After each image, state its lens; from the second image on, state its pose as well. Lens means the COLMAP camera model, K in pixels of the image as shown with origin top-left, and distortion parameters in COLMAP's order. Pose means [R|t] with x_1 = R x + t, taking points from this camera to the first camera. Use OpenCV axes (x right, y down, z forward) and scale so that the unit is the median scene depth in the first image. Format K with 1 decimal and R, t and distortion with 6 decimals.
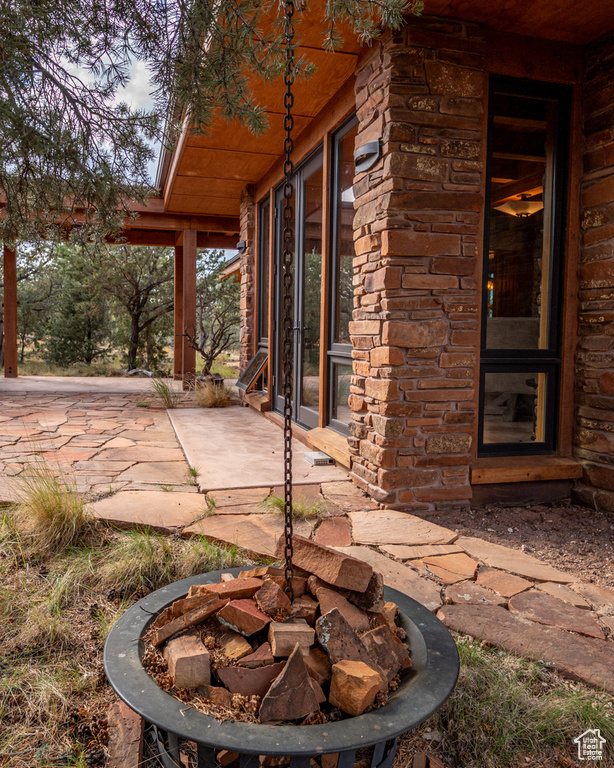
lens RADIAL K [[607.0, 0, 308.6], [0, 607.0, 362.2], [0, 0, 1]] dist [-0.004935, -0.001222]
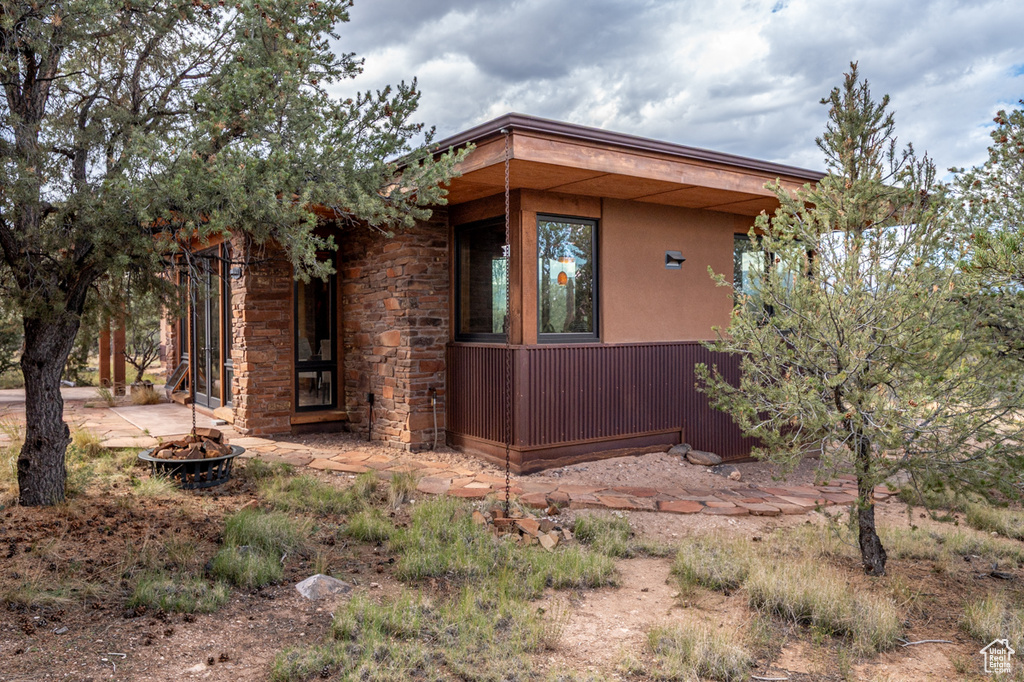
lens RADIAL K [[746.4, 0, 507.7], [0, 746.4, 332.9], [0, 0, 1]] dist [-0.000749, -0.002523]
pose [[0.944581, -0.026500, 0.327207, 0.130730], [0.037348, 0.998940, -0.026914, -0.023153], [-0.326147, 0.037643, 0.944569, -1.710109]]
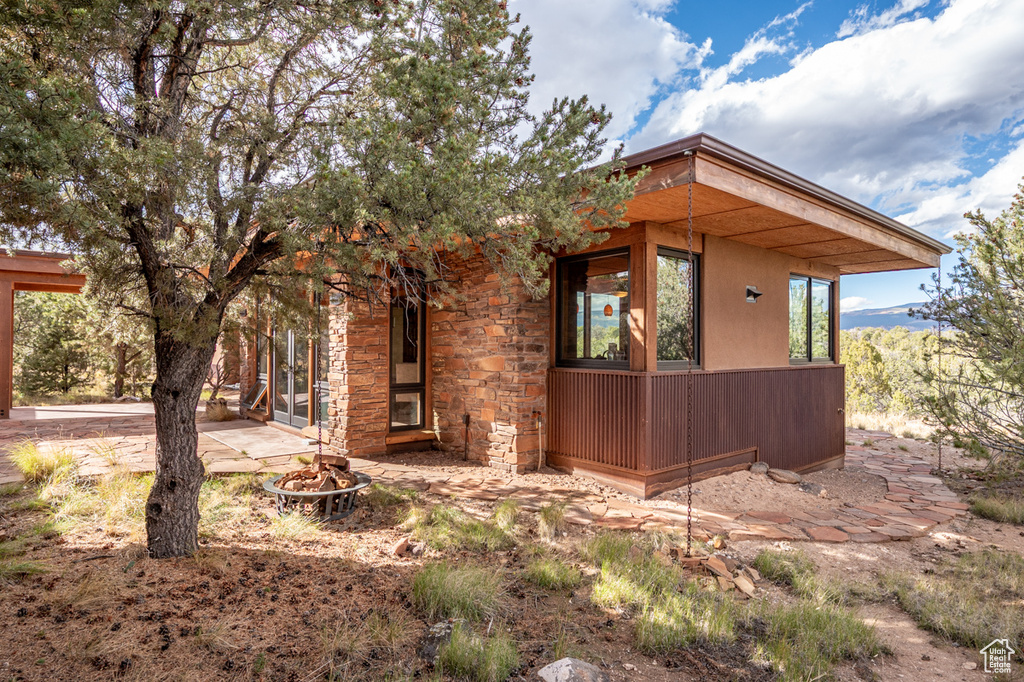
lens RADIAL K [[561.8, 0, 512.0], [0, 561.8, 341.0], [0, 0, 1]] dist [-0.001098, 0.001222]
pose [[0.909576, -0.007743, 0.415465, -0.166670], [0.030520, 0.998371, -0.048211, -0.066525], [-0.414415, 0.056531, 0.908331, -1.079449]]
